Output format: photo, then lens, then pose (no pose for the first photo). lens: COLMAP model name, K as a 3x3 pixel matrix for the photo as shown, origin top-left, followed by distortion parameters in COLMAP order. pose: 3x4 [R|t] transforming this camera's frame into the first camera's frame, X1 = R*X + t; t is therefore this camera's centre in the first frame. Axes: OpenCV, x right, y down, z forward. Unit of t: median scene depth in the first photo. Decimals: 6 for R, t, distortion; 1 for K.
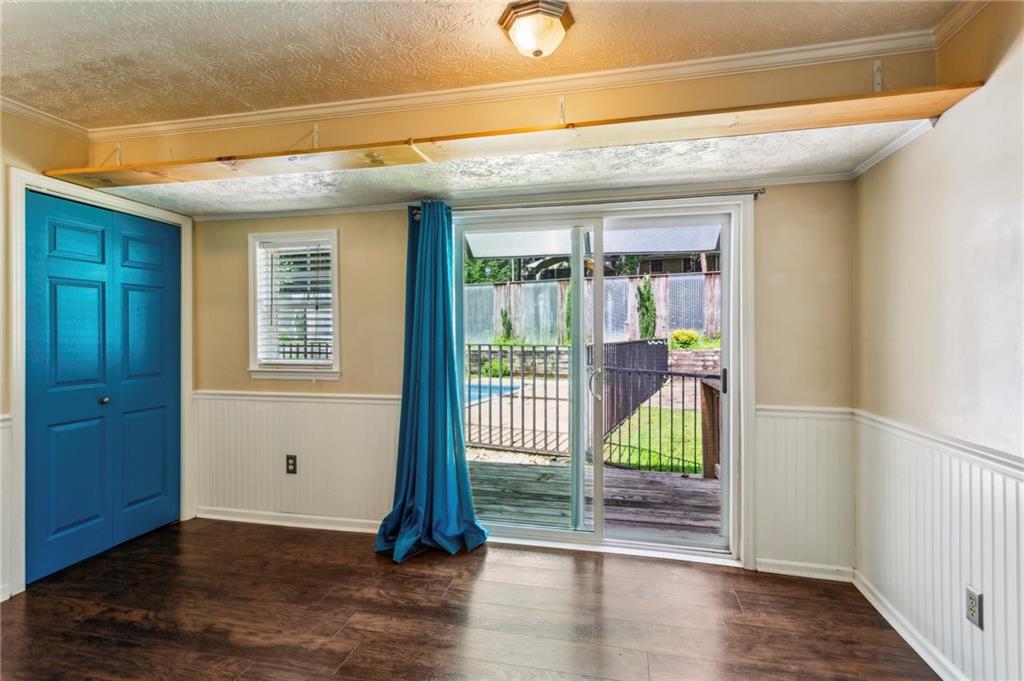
lens RADIAL K [[488.2, 0, 512.0], [0, 488.2, 340.5], [0, 0, 1]] dist [0.001698, 0.000180]
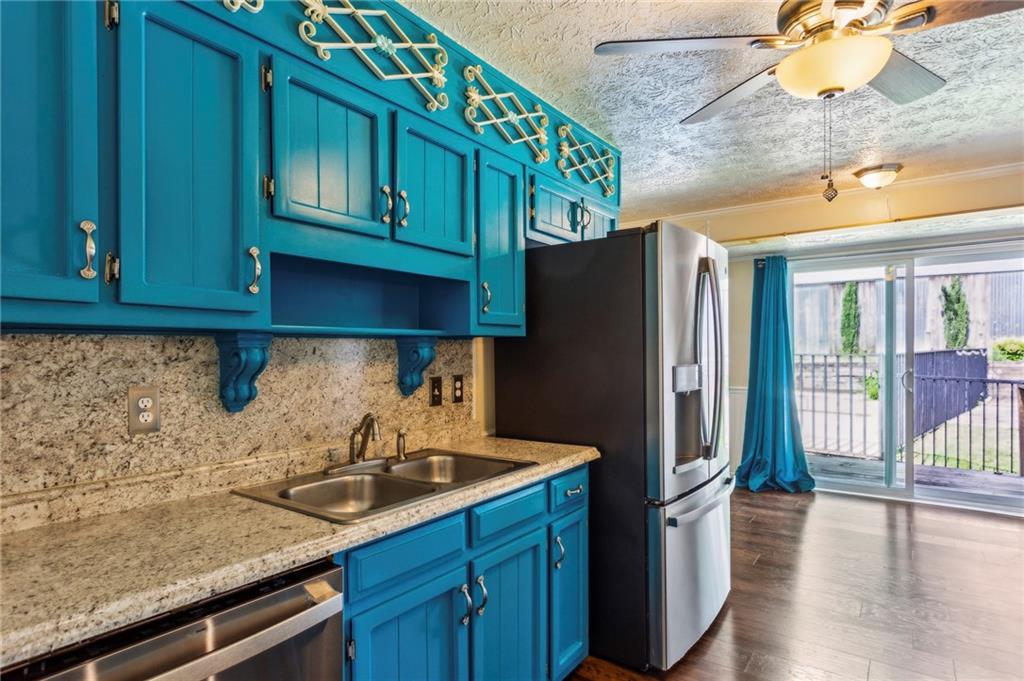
lens RADIAL K [[549.5, 0, 498.9], [0, 549.5, 359.2], [0, 0, 1]] dist [-0.002256, 0.000343]
pose [[0.911030, 0.000598, -0.412340, -0.136990], [0.003957, 0.999940, 0.010193, 0.005063], [0.412321, -0.010918, 0.910973, -0.503425]]
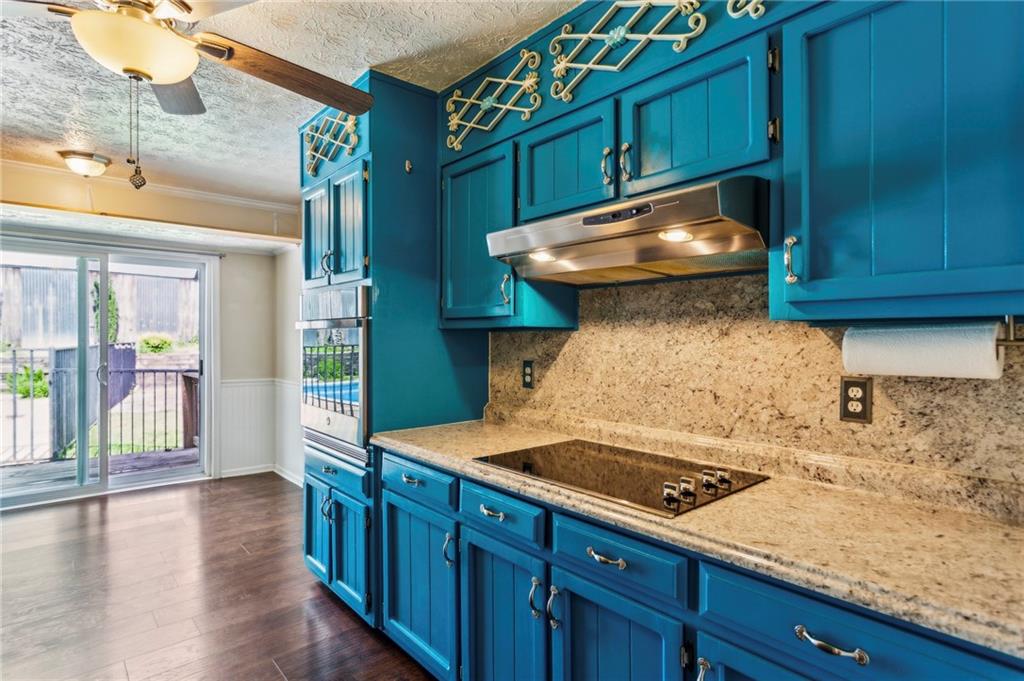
lens RADIAL K [[535.4, 0, 512.0], [0, 535.4, 340.5], [0, 0, 1]] dist [0.003357, 0.001860]
pose [[0.593118, 0.002764, 0.805111, -0.208286], [0.004113, 0.999971, -0.006464, 0.005886], [-0.805105, 0.007146, 0.593089, -0.479477]]
